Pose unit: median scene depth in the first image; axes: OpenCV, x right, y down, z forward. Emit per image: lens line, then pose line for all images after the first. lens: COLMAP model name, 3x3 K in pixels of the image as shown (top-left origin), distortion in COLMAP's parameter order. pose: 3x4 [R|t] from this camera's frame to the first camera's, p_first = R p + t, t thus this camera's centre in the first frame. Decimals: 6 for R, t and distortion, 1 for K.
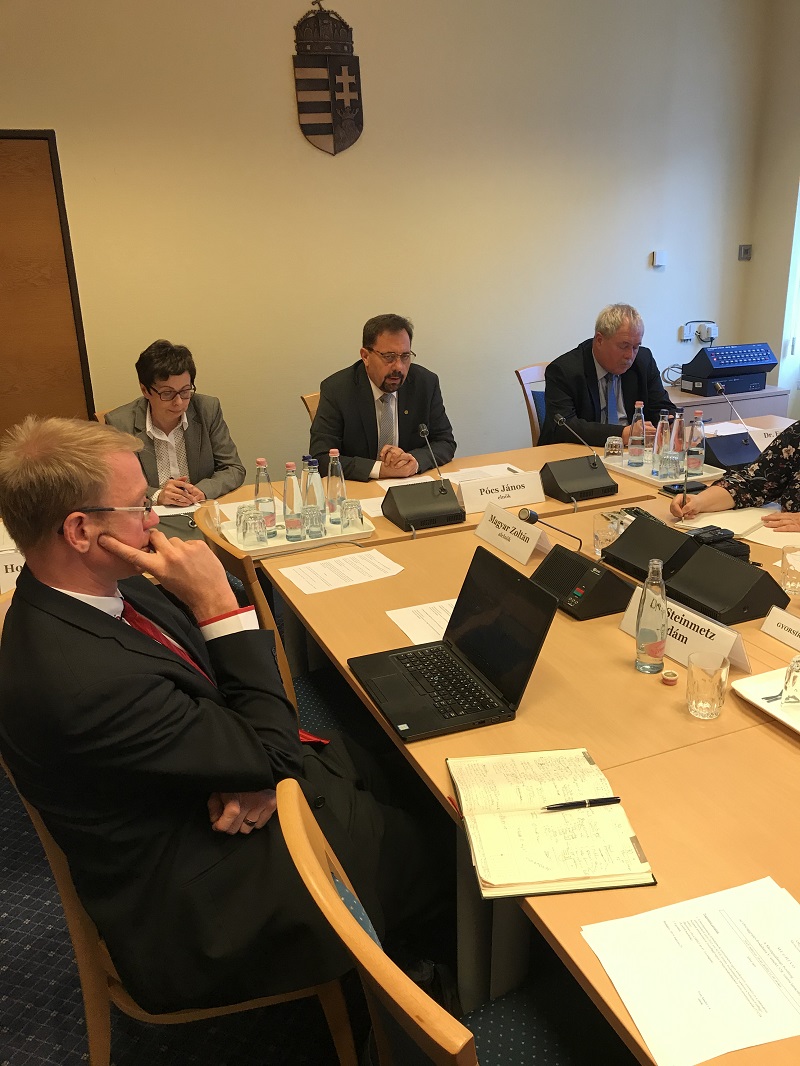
lens RADIAL K [[859.2, 0, 400.0], [0, 859.2, 533.0], [0, 0, 1]] dist [0.015359, 0.010683]
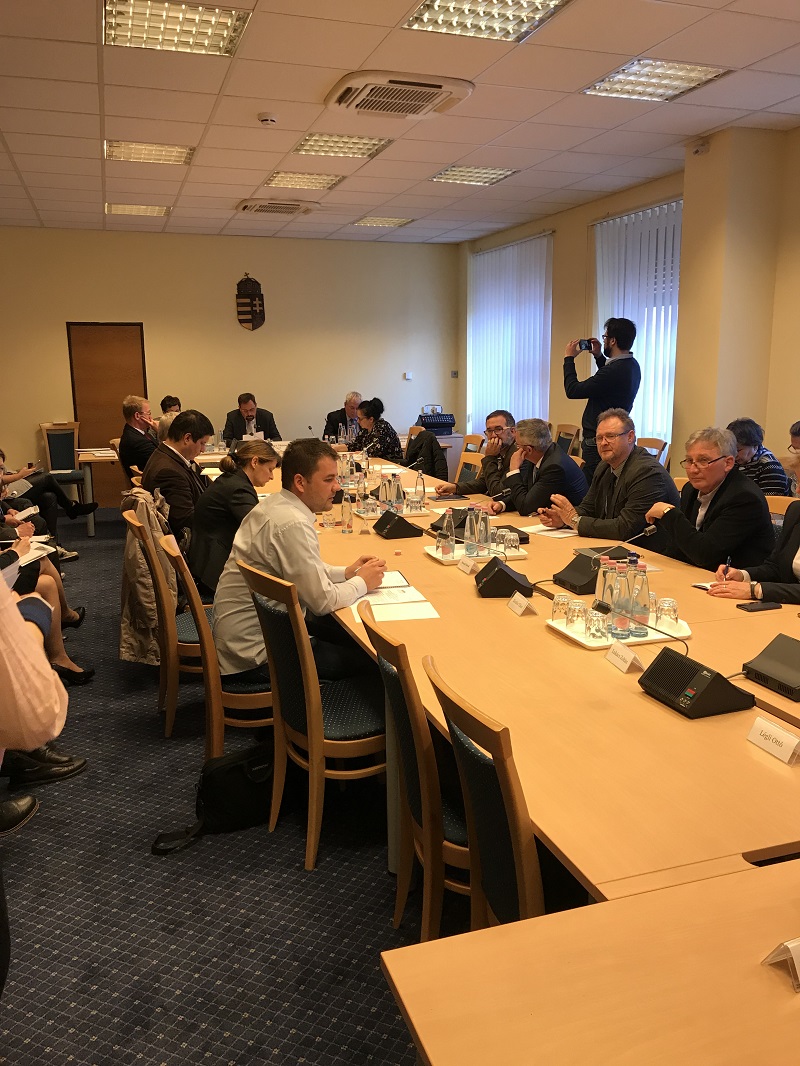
lens RADIAL K [[869.6, 0, 400.0], [0, 869.6, 533.0], [0, 0, 1]] dist [0.011785, -0.000682]
pose [[0.996529, 0.037136, -0.074501, 0.576994], [-0.046837, 0.990007, -0.133015, 0.467664], [0.068817, 0.136043, 0.988310, -1.417905]]
